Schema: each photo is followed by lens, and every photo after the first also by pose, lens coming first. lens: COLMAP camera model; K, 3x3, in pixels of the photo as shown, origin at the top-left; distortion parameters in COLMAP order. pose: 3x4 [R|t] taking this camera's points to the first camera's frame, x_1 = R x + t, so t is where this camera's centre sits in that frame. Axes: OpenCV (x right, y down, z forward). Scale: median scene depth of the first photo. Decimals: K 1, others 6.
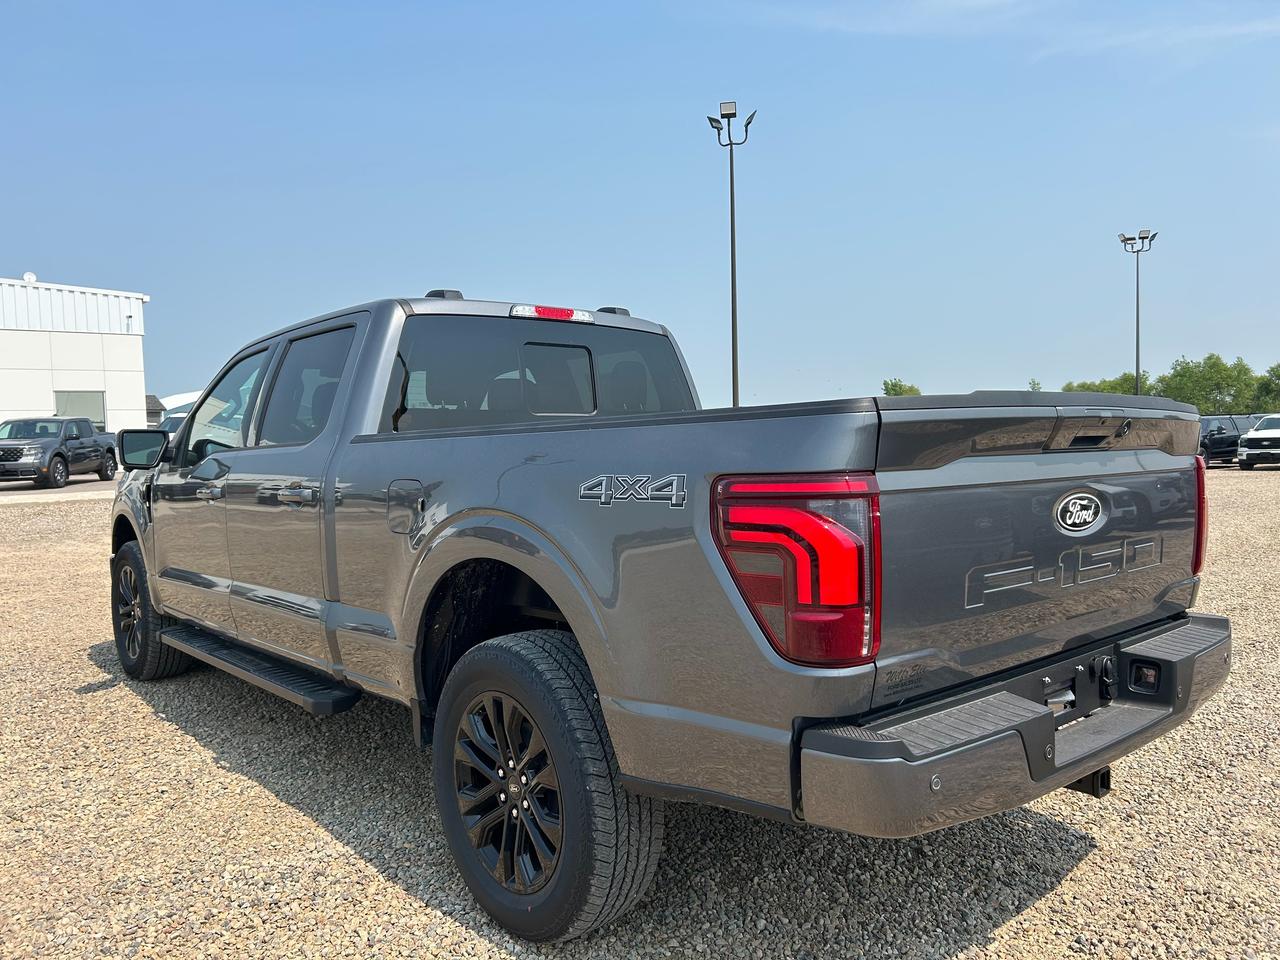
lens RADIAL K [[968.9, 0, 642.5], [0, 968.9, 483.9], [0, 0, 1]] dist [0.025950, -0.024641]
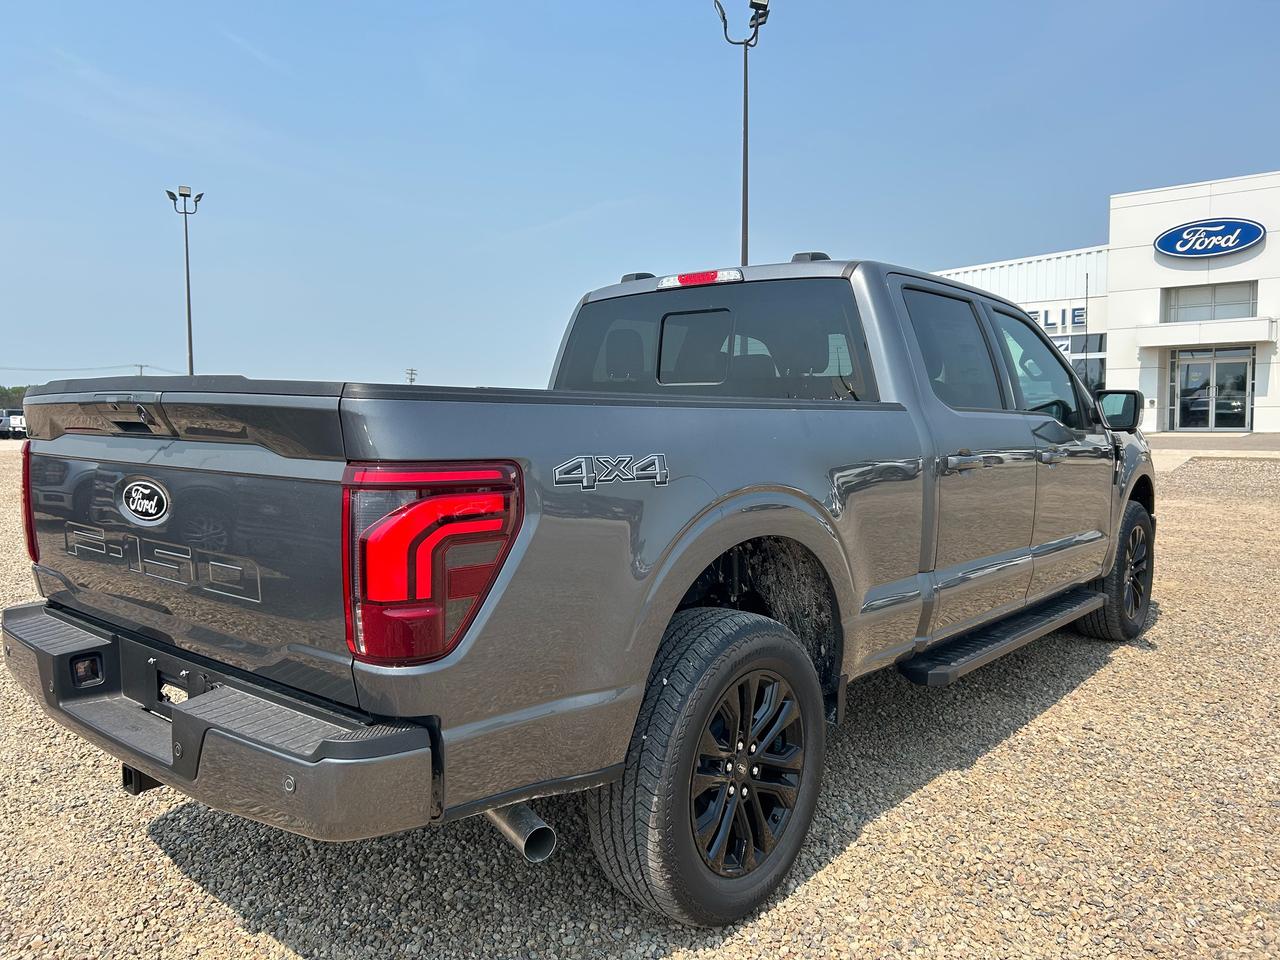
lens RADIAL K [[994.0, 0, 636.6], [0, 994.0, 459.6], [0, 0, 1]] dist [0.010458, 0.005757]
pose [[0.135311, 0.067329, -0.988513, 0.920703], [-0.040353, 0.997235, 0.062399, -0.057254], [0.989981, 0.031446, 0.137654, 0.834616]]
